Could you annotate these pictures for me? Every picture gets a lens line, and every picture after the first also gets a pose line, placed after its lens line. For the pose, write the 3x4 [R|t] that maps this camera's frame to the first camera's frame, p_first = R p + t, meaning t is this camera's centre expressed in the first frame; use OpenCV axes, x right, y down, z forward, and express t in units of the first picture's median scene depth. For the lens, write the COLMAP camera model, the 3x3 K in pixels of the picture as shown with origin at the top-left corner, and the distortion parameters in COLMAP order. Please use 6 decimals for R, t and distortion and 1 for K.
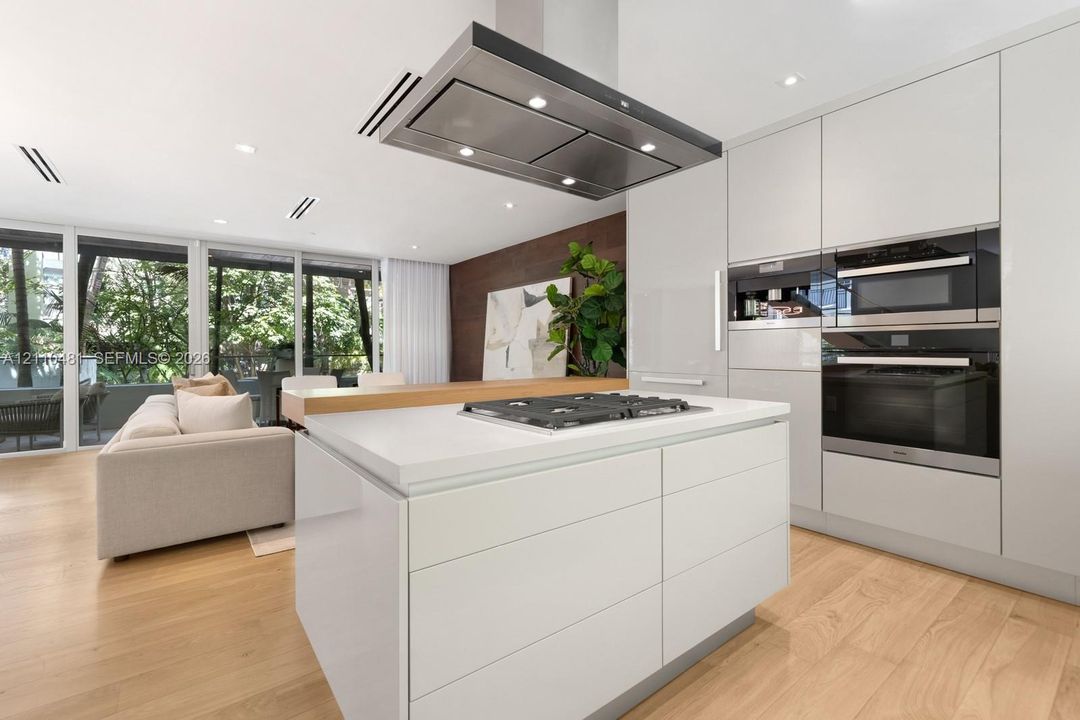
lens RADIAL K [[469.1, 0, 539.3], [0, 469.1, 355.4], [0, 0, 1]] dist [0.000187, 0.000026]
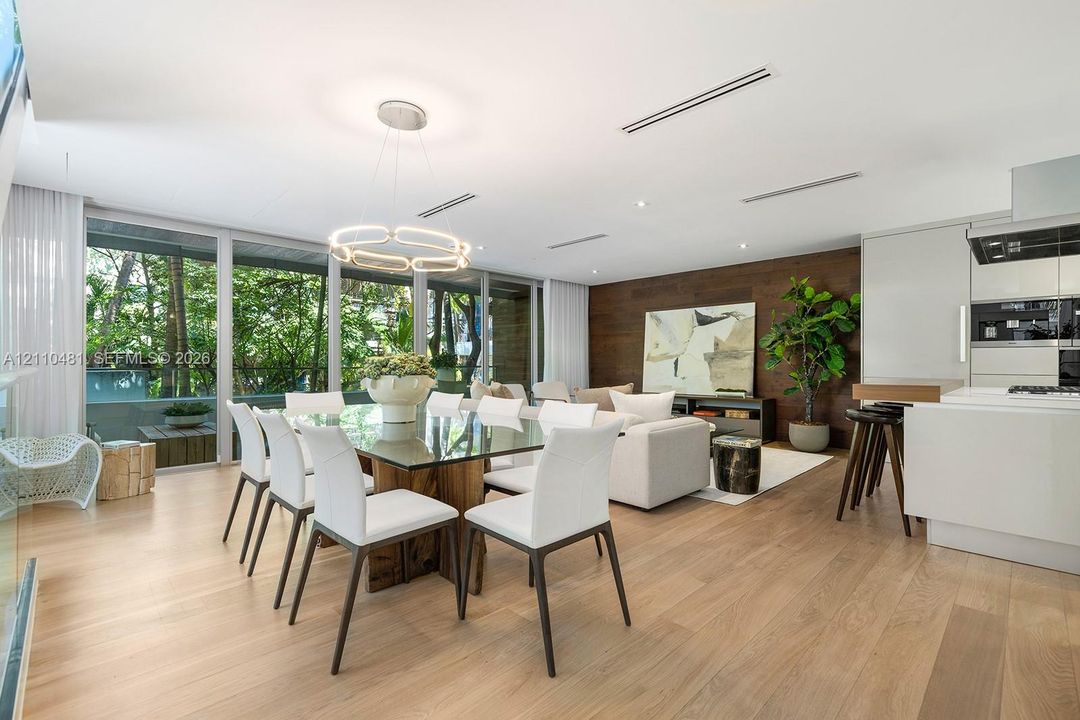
lens RADIAL K [[479.9, 0, 557.6], [0, 479.9, 360.6], [0, 0, 1]] dist [0.012349, 0.000024]
pose [[0.989875, 0.002768, 0.141915, -0.523306], [-0.000250, 0.999842, -0.017759, 0.006812], [-0.141942, 0.017544, 0.989720, -0.143175]]
